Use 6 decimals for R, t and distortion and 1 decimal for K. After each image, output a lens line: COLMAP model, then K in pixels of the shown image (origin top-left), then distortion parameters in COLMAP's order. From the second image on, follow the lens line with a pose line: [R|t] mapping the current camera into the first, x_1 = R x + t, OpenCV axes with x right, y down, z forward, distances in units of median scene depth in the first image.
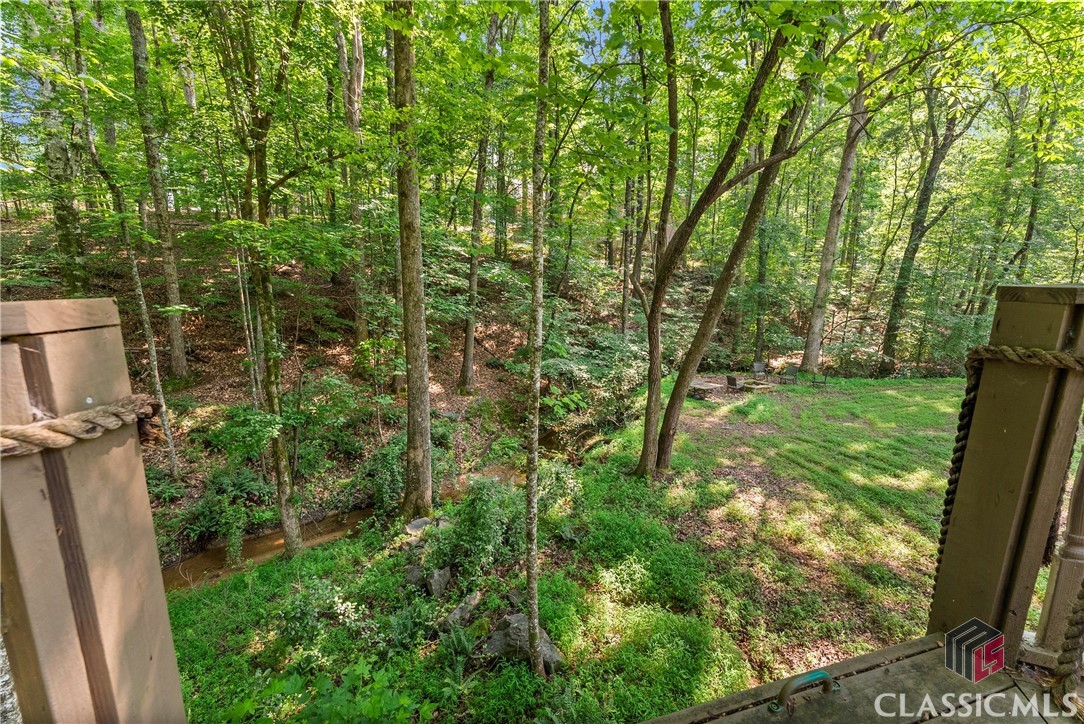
lens RADIAL K [[430.6, 0, 542.0], [0, 430.6, 364.6], [0, 0, 1]] dist [-0.008991, -0.000341]
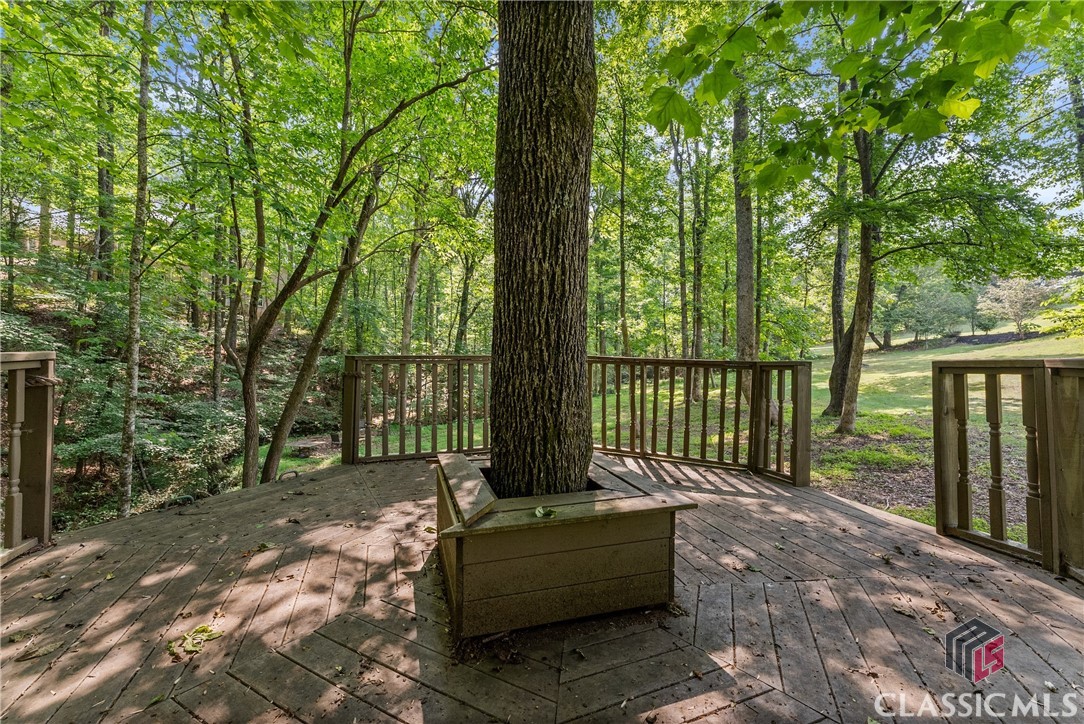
lens RADIAL K [[430.6, 0, 544.0], [0, 430.6, 363.2], [0, 0, 1]] dist [-0.008991, -0.000341]
pose [[0.666072, 0.009829, 0.745823, -0.031445], [0.109082, 0.987879, -0.110437, 0.028509], [-0.737868, 0.154914, 0.656926, -0.159765]]
